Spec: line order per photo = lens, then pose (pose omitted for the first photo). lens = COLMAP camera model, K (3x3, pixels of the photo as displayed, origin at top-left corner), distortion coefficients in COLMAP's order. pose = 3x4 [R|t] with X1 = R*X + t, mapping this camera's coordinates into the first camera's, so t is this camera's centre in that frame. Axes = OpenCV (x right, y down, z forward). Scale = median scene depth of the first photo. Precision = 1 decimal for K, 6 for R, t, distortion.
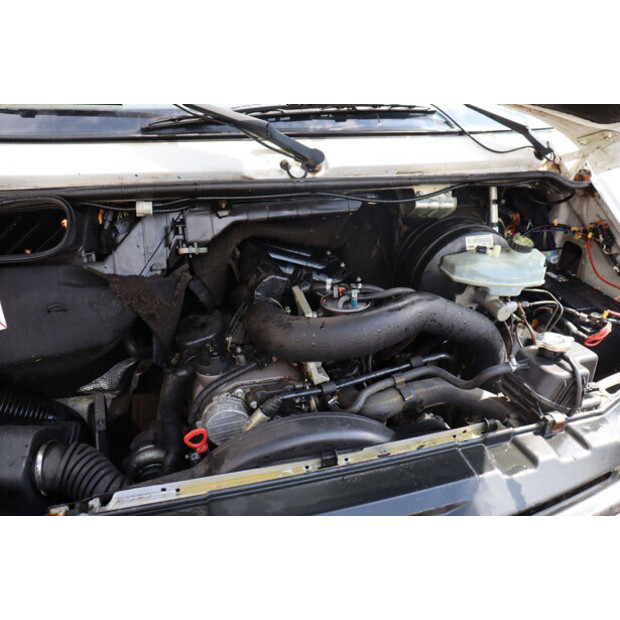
lens RADIAL K [[521.0, 0, 311.1], [0, 521.0, 299.4], [0, 0, 1]] dist [-0.182259, 0.177128]
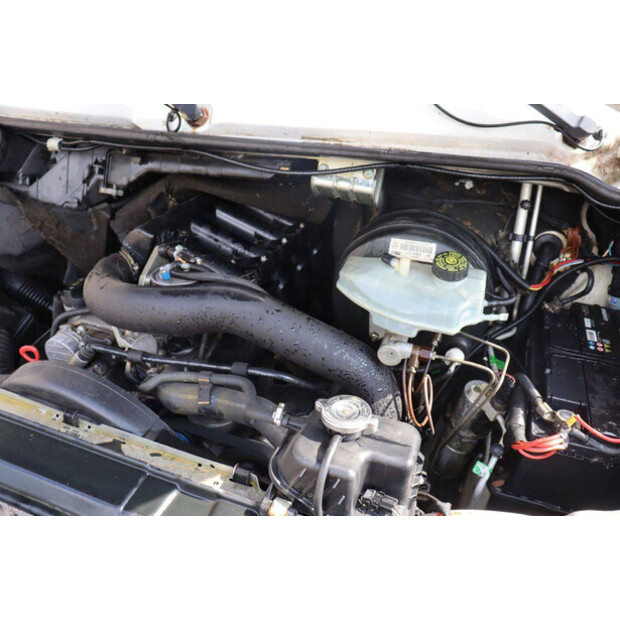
lens RADIAL K [[521.0, 0, 311.1], [0, 521.0, 299.4], [0, 0, 1]] dist [-0.182259, 0.177128]
pose [[0.785353, 0.283260, -0.550440, 0.687095], [-0.242077, 0.958893, 0.148063, -0.128953], [0.569754, 0.016967, 0.821640, 0.368391]]
